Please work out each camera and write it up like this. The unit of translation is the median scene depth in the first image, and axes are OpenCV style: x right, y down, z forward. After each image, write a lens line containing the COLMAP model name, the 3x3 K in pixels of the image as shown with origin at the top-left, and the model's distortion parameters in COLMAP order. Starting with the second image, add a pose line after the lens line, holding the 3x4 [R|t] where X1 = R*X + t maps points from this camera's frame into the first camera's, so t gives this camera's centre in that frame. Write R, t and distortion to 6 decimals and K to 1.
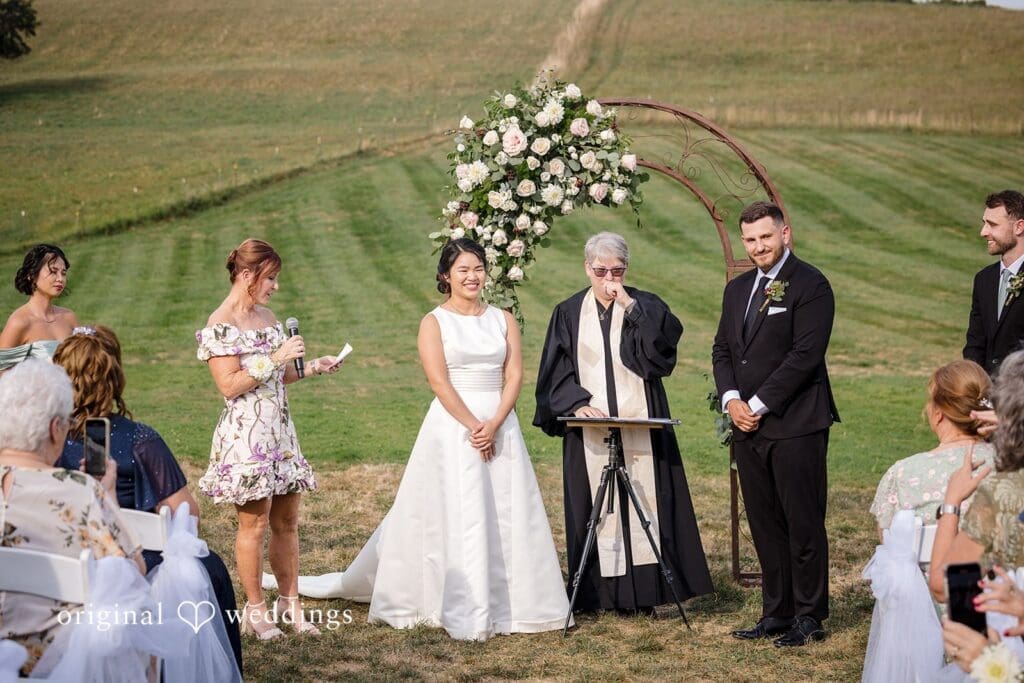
lens RADIAL K [[2086.5, 0, 499.7], [0, 2086.5, 344.7], [0, 0, 1]] dist [-0.000817, 0.069412]
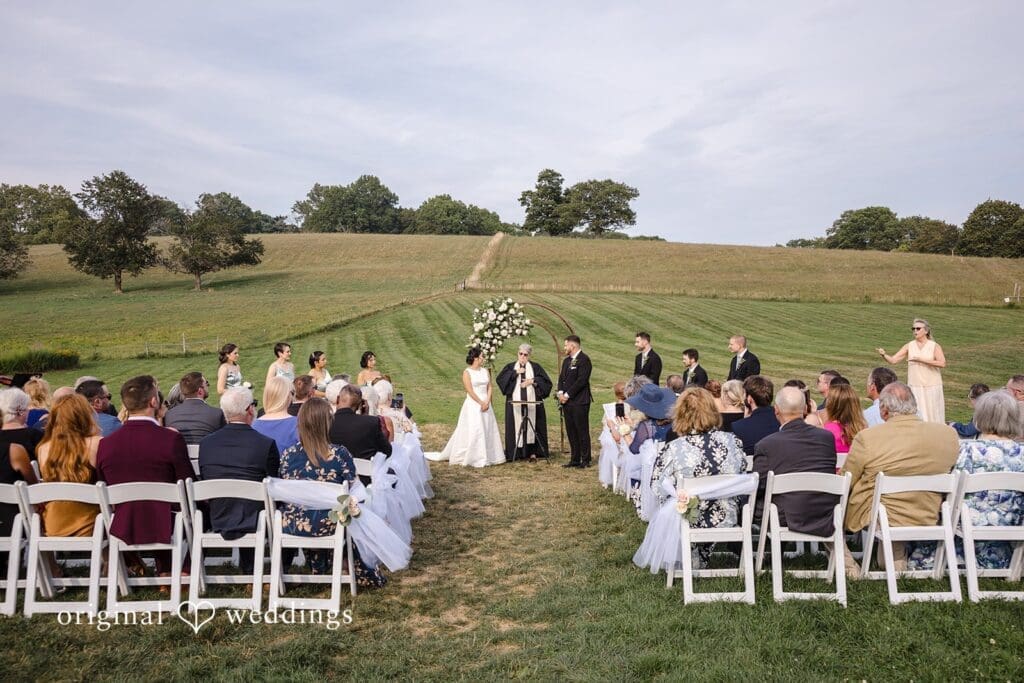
lens RADIAL K [[886.3, 0, 507.0], [0, 886.3, 330.8], [0, 0, 1]] dist [0.001763, 0.000239]
pose [[0.998340, -0.010395, 0.056643, -0.013492], [0.013665, 0.998243, -0.057659, 0.001089], [-0.055944, 0.058337, 0.996728, -0.102164]]
